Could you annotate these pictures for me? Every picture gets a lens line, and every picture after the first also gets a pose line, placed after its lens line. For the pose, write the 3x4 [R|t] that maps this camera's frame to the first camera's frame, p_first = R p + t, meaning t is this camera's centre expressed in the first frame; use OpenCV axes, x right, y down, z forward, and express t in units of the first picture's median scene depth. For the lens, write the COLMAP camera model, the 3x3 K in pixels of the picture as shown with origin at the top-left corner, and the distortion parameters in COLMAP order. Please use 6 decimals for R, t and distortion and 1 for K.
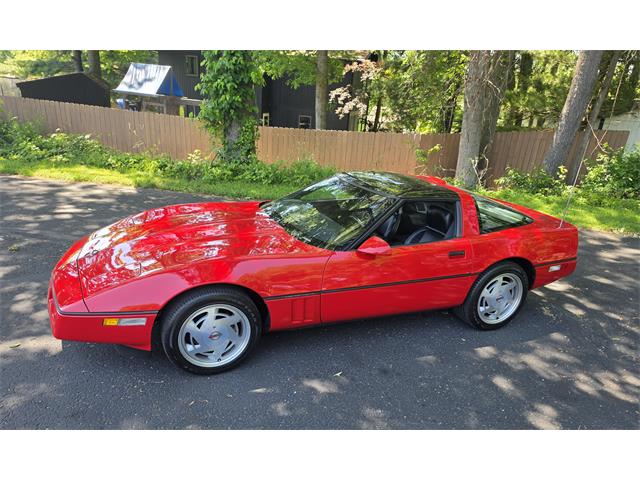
lens RADIAL K [[441.1, 0, 313.3], [0, 441.1, 291.5], [0, 0, 1]] dist [0.035574, -0.044572]
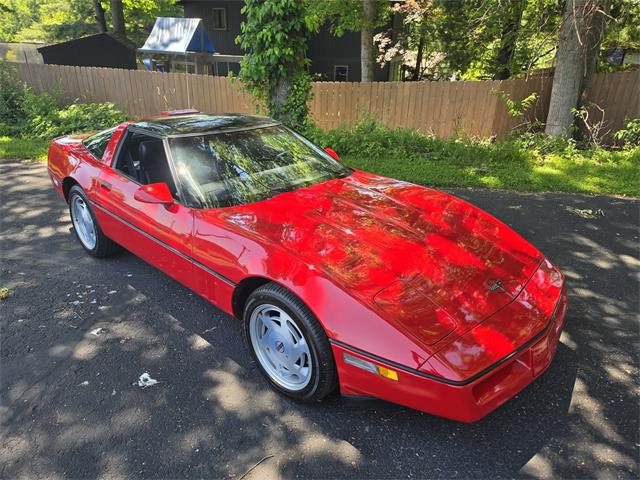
lens RADIAL K [[441.1, 0, 313.4], [0, 441.1, 245.3], [0, 0, 1]] dist [0.035574, -0.044572]
pose [[0.997544, -0.030976, -0.062824, -0.085813], [0.031553, 0.999468, 0.008216, -0.087097], [0.062536, -0.010178, 0.997991, 0.194272]]
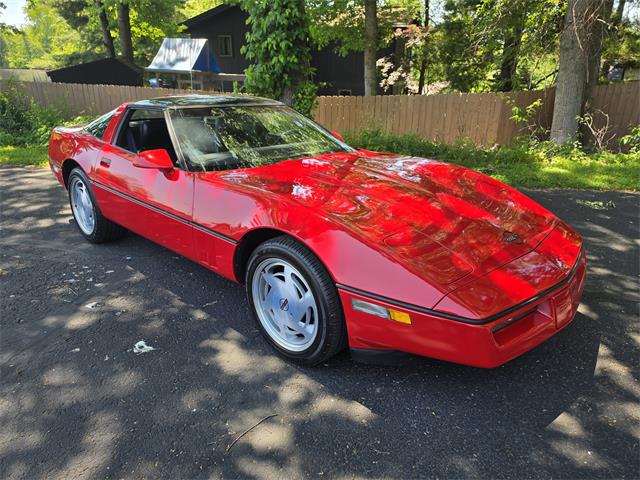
lens RADIAL K [[441.1, 0, 318.1], [0, 441.1, 248.3], [0, 0, 1]] dist [0.035574, -0.044572]
pose [[0.997174, -0.041745, -0.062468, -0.088292], [0.038665, 0.998014, -0.049725, -0.045420], [0.064420, 0.047169, 0.996808, 0.208085]]
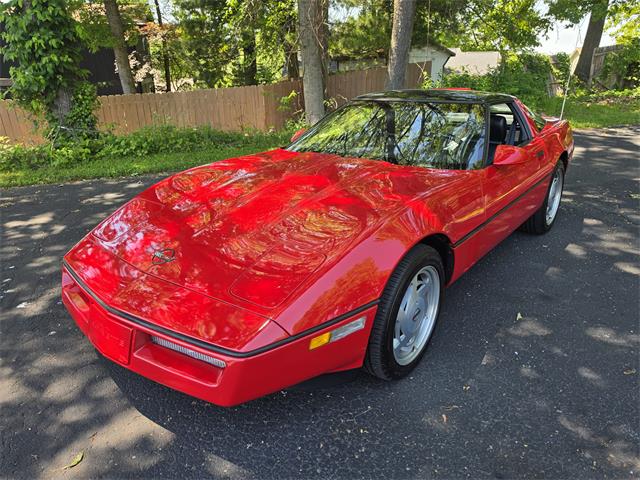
lens RADIAL K [[441.1, 0, 310.0], [0, 441.1, 251.4], [0, 0, 1]] dist [0.035574, -0.044572]
pose [[0.877115, -0.262849, 0.401970, -0.200854], [0.270053, 0.962022, 0.039801, -0.022010], [-0.397166, 0.073643, 0.914787, 0.135636]]
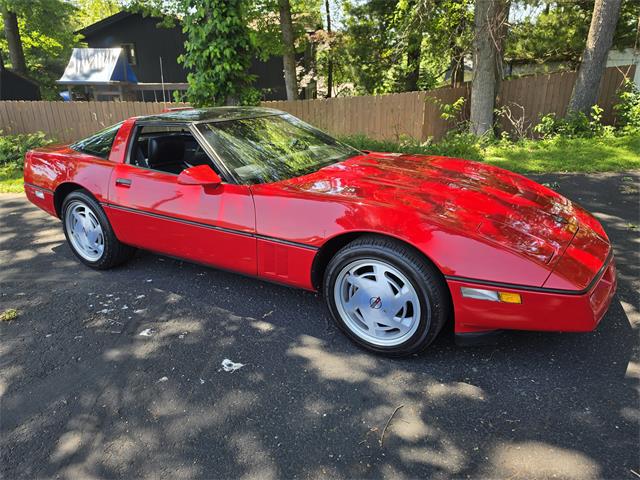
lens RADIAL K [[441.1, 0, 314.0], [0, 441.1, 242.7], [0, 0, 1]] dist [0.035574, -0.044572]
pose [[0.981442, -0.147406, 0.122654, -0.182033], [0.154415, 0.986755, -0.049698, -0.054055], [-0.113703, 0.067715, 0.991204, 0.200095]]
